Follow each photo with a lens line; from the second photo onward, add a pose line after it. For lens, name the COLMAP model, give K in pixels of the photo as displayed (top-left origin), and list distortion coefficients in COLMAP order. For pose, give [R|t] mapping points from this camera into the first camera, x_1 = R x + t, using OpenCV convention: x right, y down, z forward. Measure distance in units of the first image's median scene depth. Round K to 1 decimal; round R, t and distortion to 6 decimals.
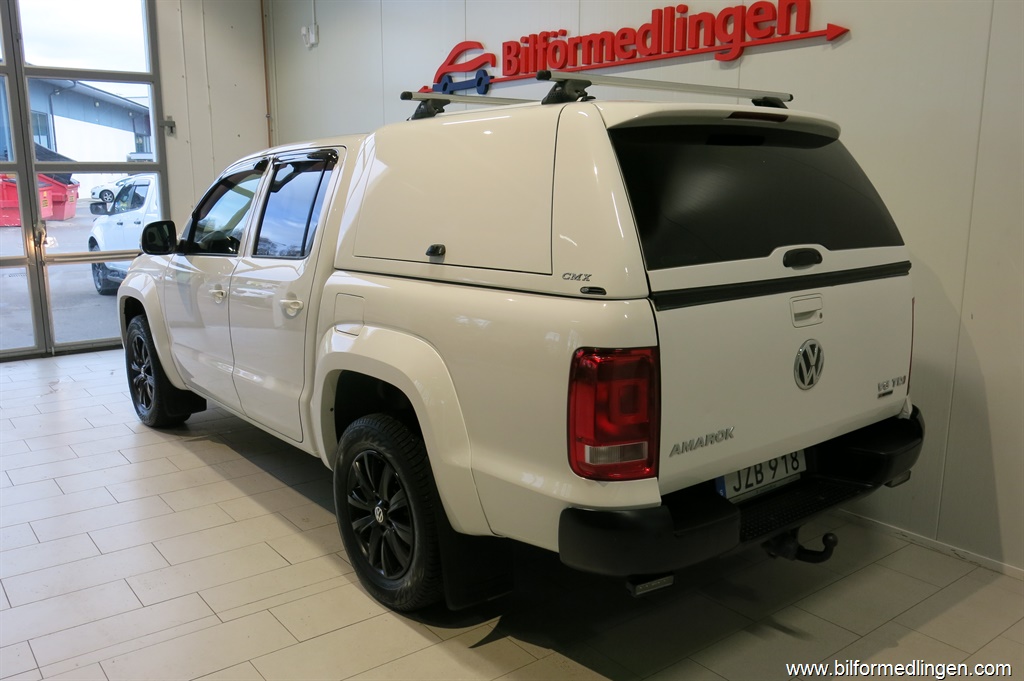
lens RADIAL K [[856.5, 0, 512.0], [0, 856.5, 340.5], [0, 0, 1]] dist [-0.010172, -0.006853]
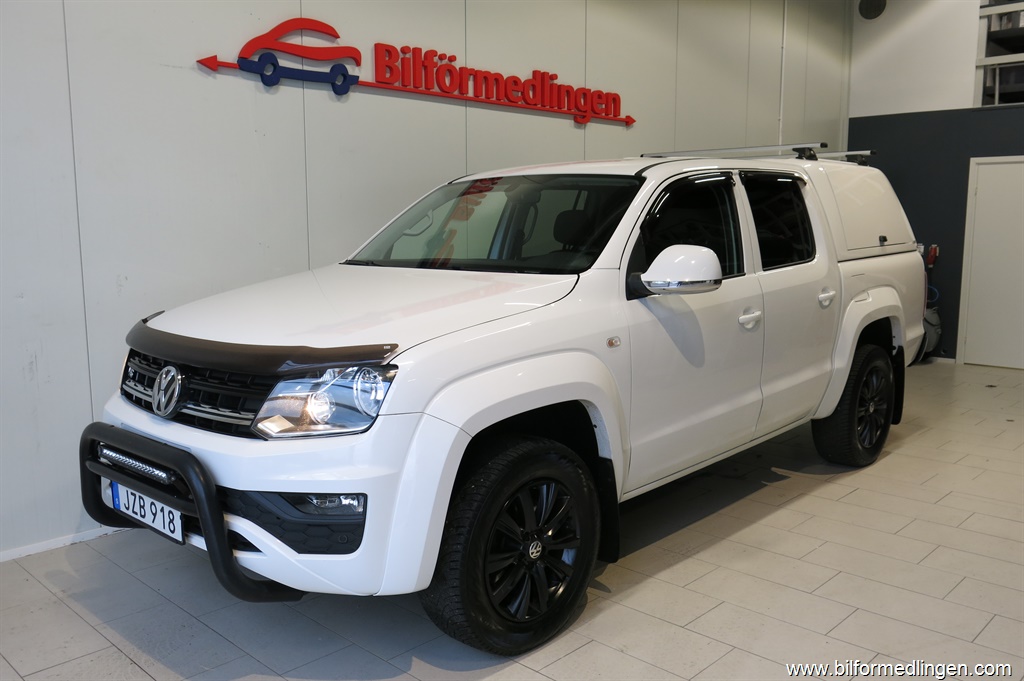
lens RADIAL K [[861.0, 0, 512.0], [0, 861.0, 340.5], [0, 0, 1]] dist [-0.014552, -0.007313]
pose [[-0.147372, -0.132888, 0.980113, -0.879399], [0.187874, 0.969132, 0.159648, -0.164453], [-0.971074, 0.207665, -0.117857, 0.992295]]
